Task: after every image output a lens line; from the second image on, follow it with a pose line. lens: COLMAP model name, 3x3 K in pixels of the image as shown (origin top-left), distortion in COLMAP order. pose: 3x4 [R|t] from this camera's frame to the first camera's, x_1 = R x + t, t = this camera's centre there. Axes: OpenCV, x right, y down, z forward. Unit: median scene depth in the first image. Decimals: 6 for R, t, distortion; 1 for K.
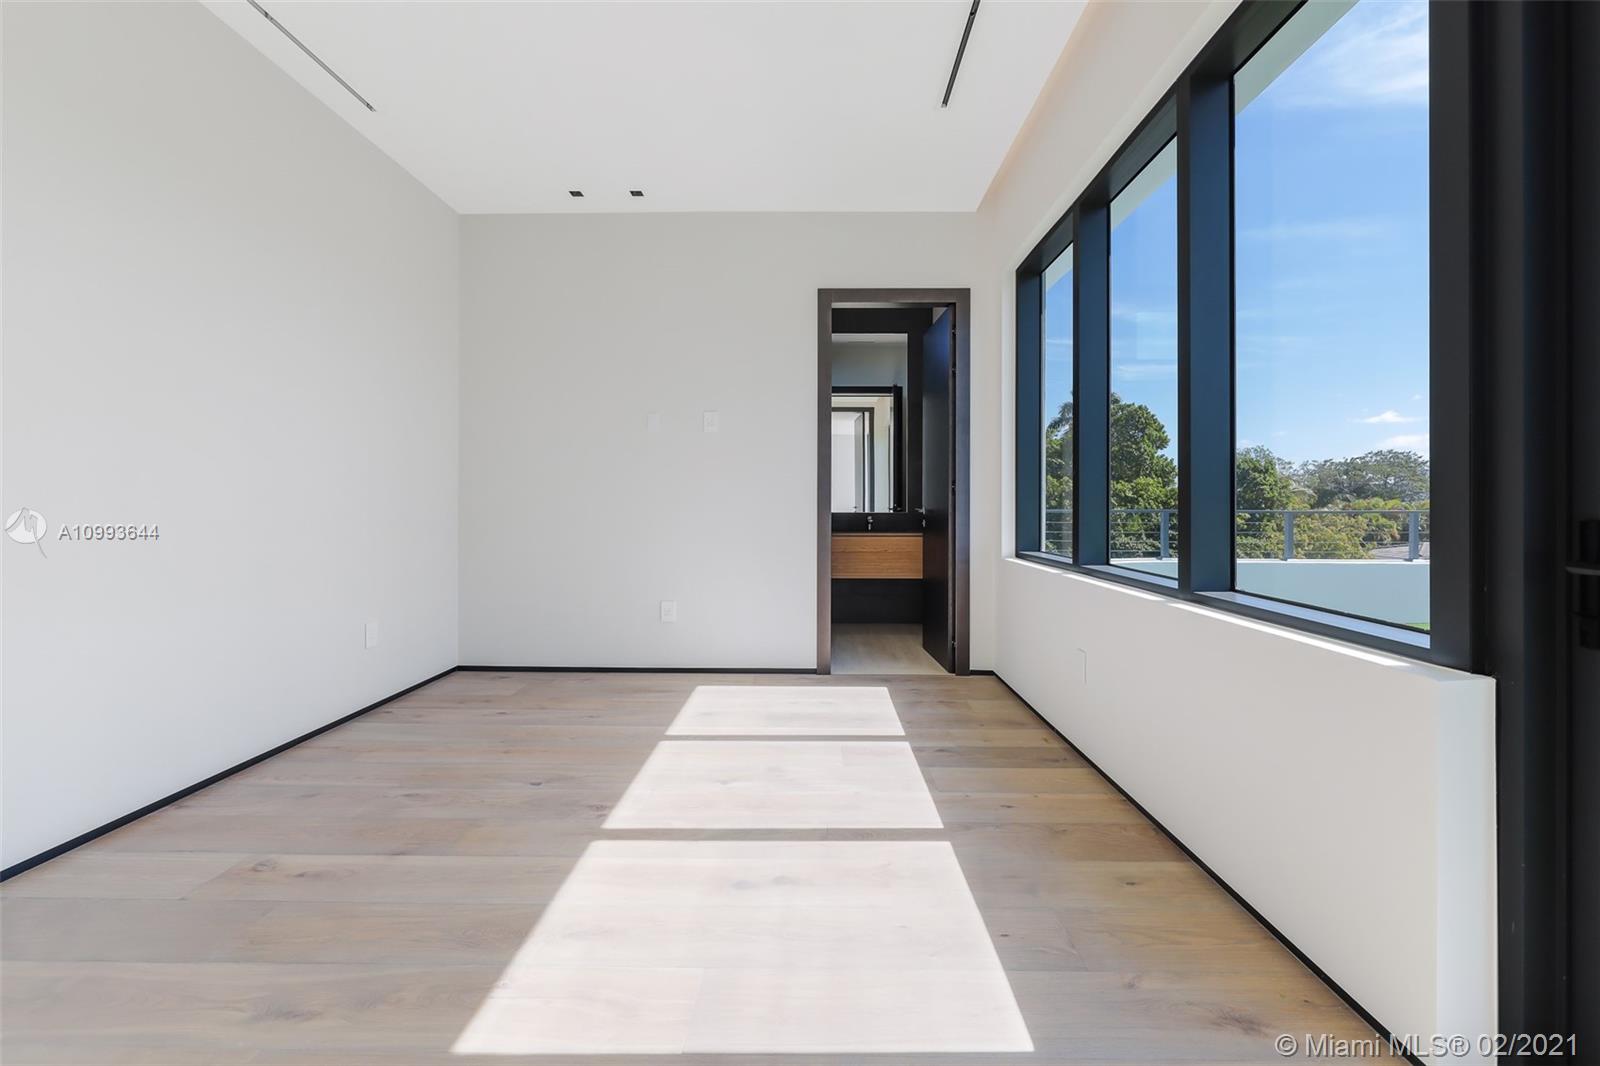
lens RADIAL K [[669.0, 0, 802.4], [0, 669.0, 525.4], [0, 0, 1]] dist [0.001376, 0.000077]
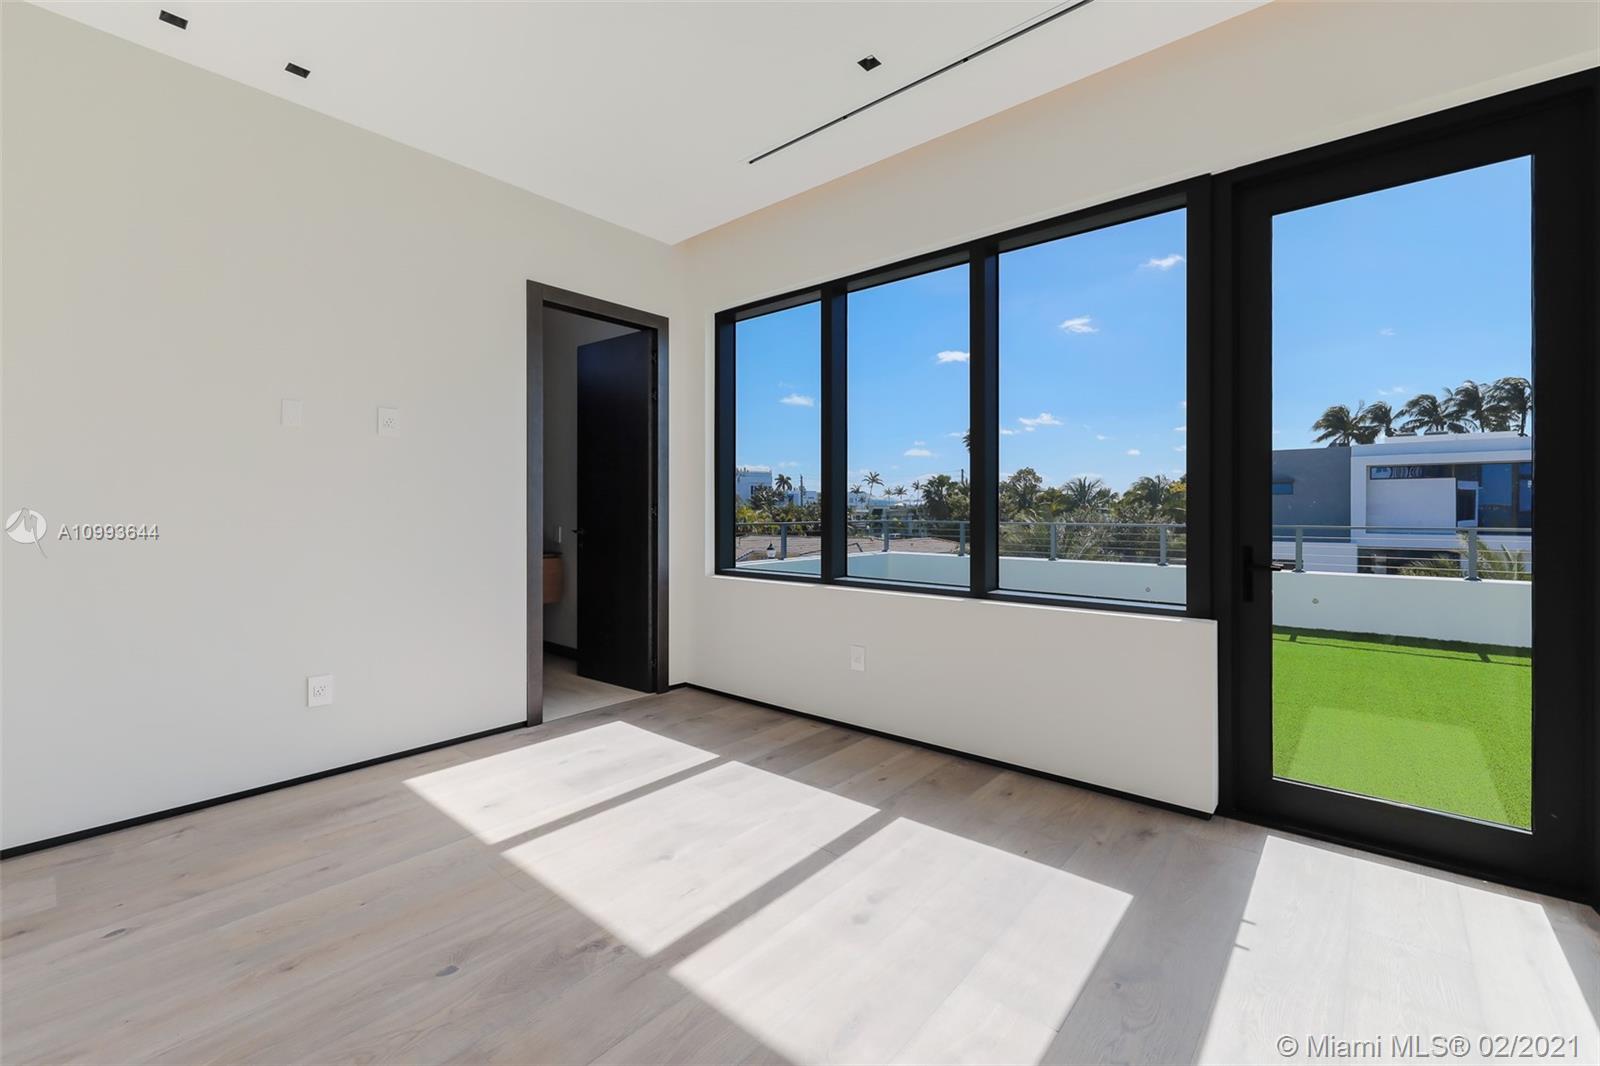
lens RADIAL K [[669.0, 0, 802.4], [0, 669.0, 525.4], [0, 0, 1]] dist [0.001376, 0.000077]
pose [[0.638433, -0.017858, 0.769470, -0.624906], [0.021075, 0.999762, 0.005716, -0.051271], [-0.769389, 0.012567, 0.638657, 0.270828]]
